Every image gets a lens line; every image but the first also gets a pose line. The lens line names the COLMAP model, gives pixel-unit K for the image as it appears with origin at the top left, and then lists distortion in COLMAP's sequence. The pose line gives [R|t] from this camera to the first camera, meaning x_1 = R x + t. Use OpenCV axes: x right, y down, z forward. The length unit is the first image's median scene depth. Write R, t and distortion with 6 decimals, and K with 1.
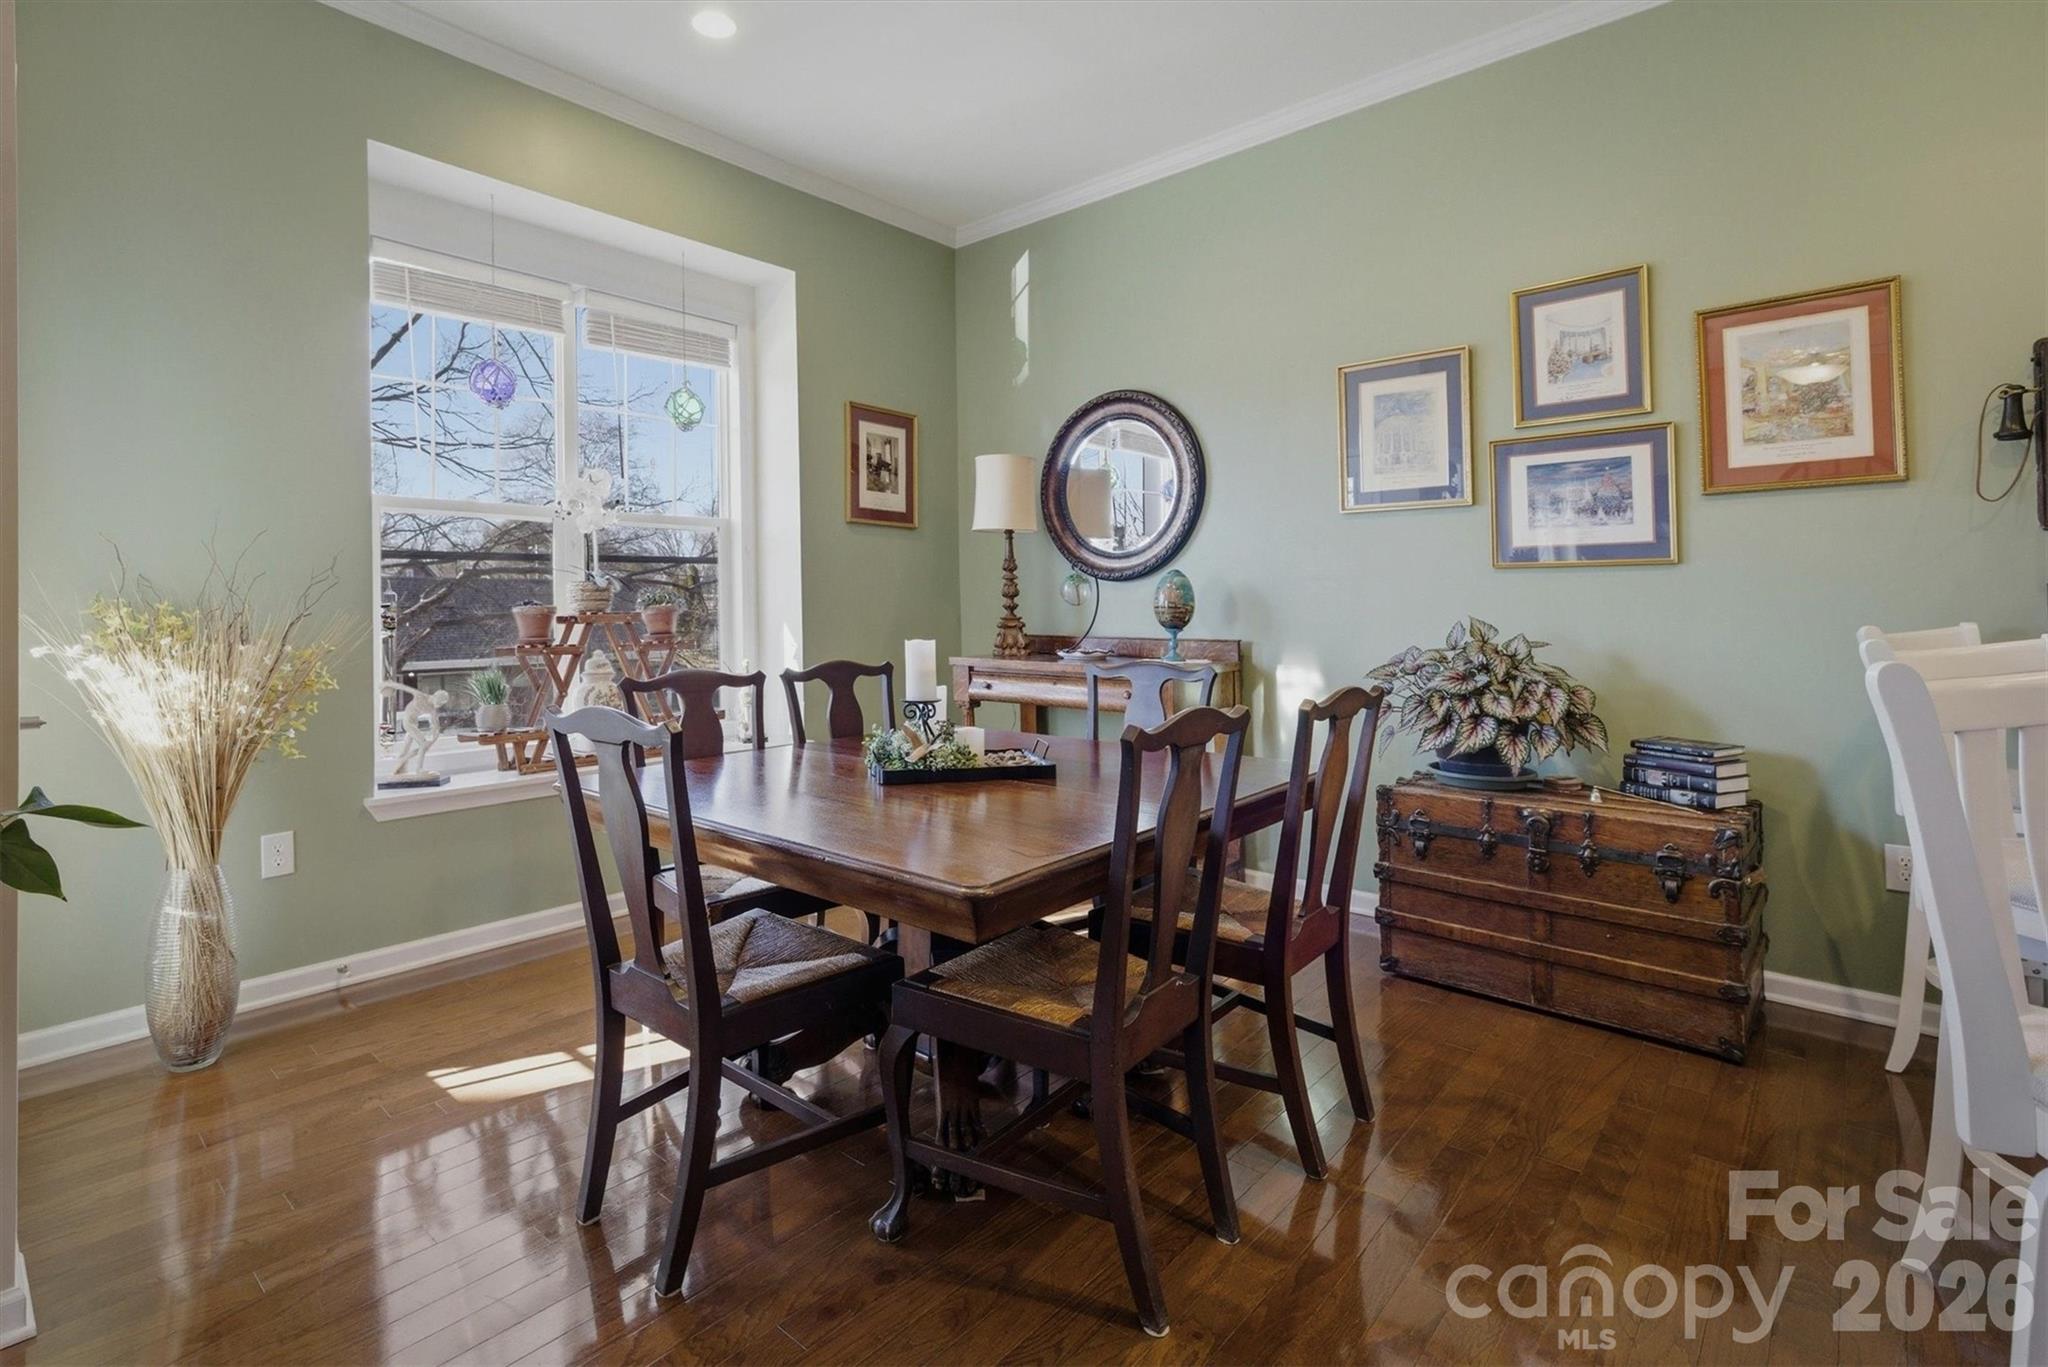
lens RADIAL K [[979.6, 0, 911.6], [0, 979.6, 603.4], [0, 0, 1]] dist [-0.013725, -0.000574]
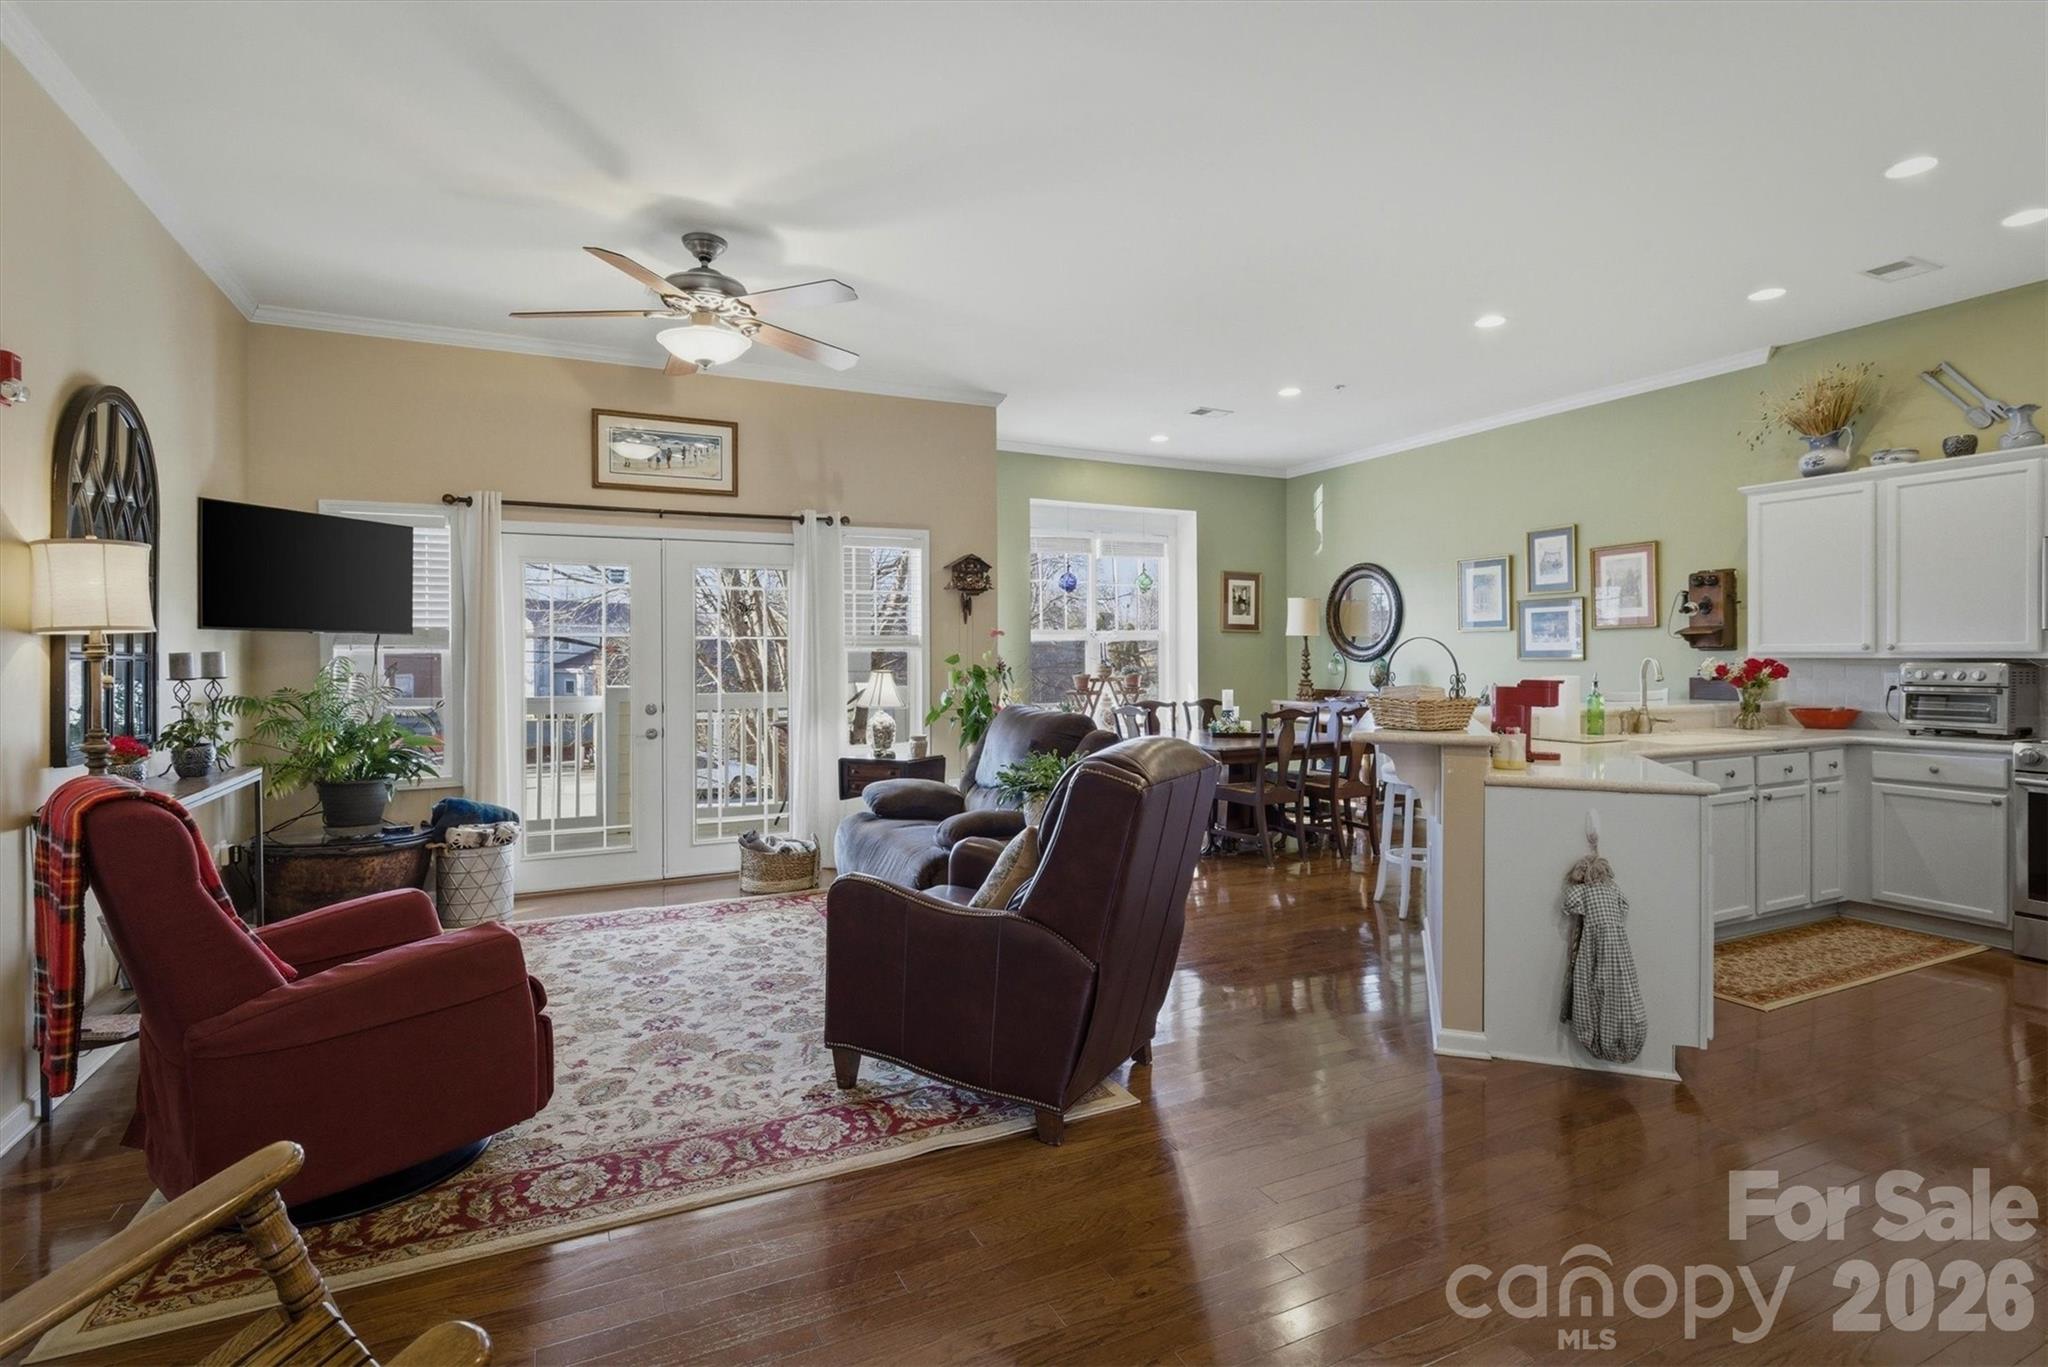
lens RADIAL K [[984.3, 0, 1034.9], [0, 984.3, 652.0], [0, 0, 1]] dist [-0.001596, 0.001065]
pose [[0.949459, 0.002471, -0.313881, 0.258196], [-0.003745, 0.999987, -0.003458, -0.041000], [0.313869, 0.004458, 0.949456, -1.313226]]
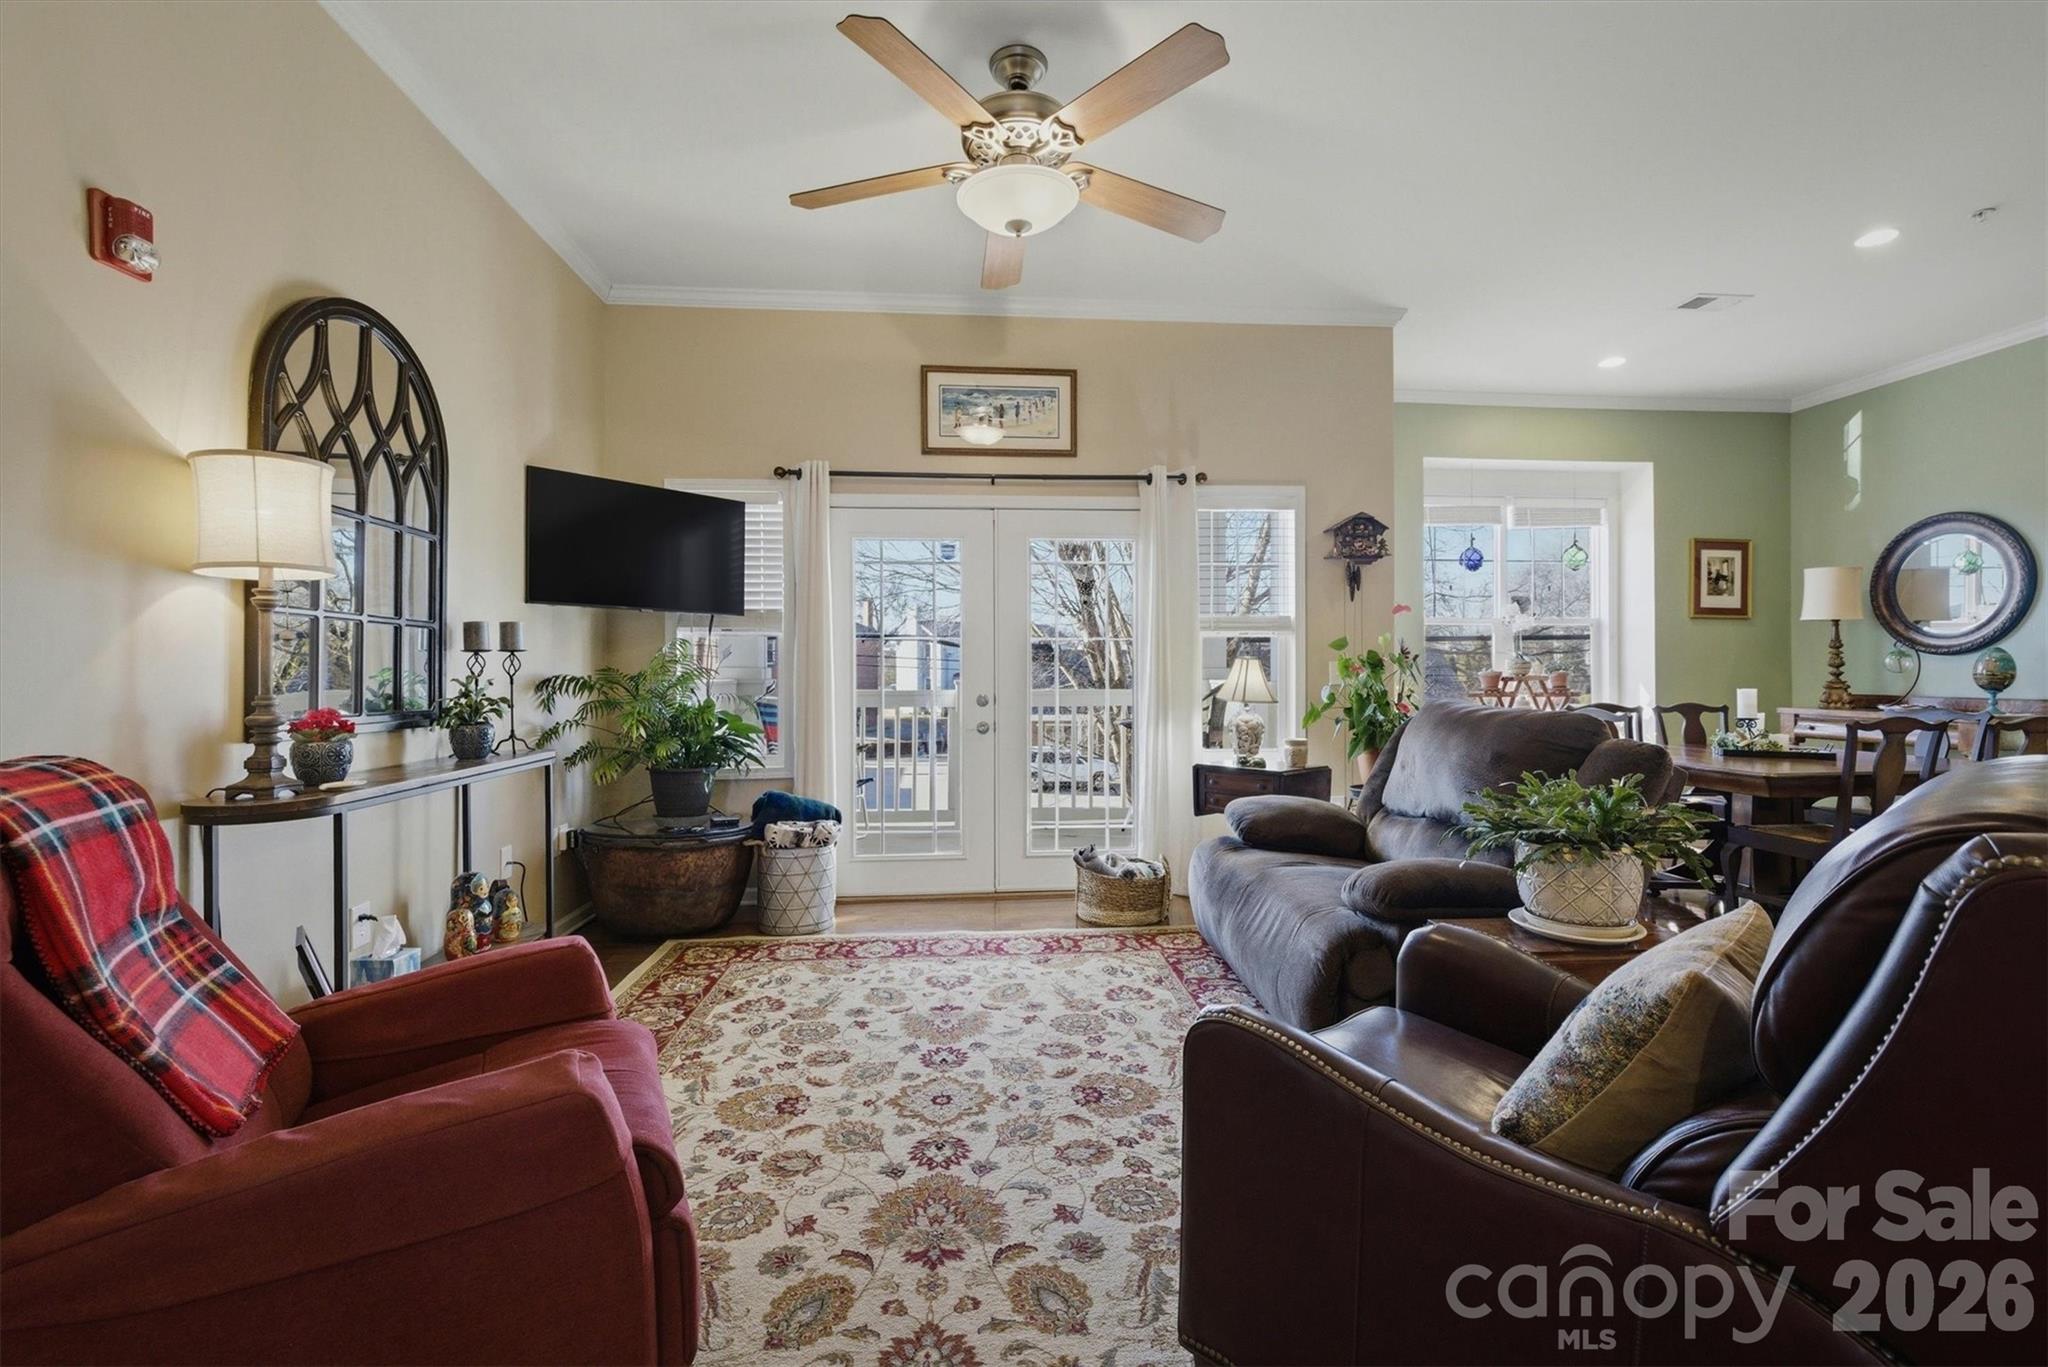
lens RADIAL K [[864.2, 0, 1031.6], [0, 864.2, 673.1], [0, 0, 1]] dist [0.010229, -0.002490]
pose [[0.768834, 0.008336, -0.639394, 0.013993], [-0.005632, 0.999965, 0.006266, 0.001722], [0.639423, -0.001217, 0.768854, -0.900015]]
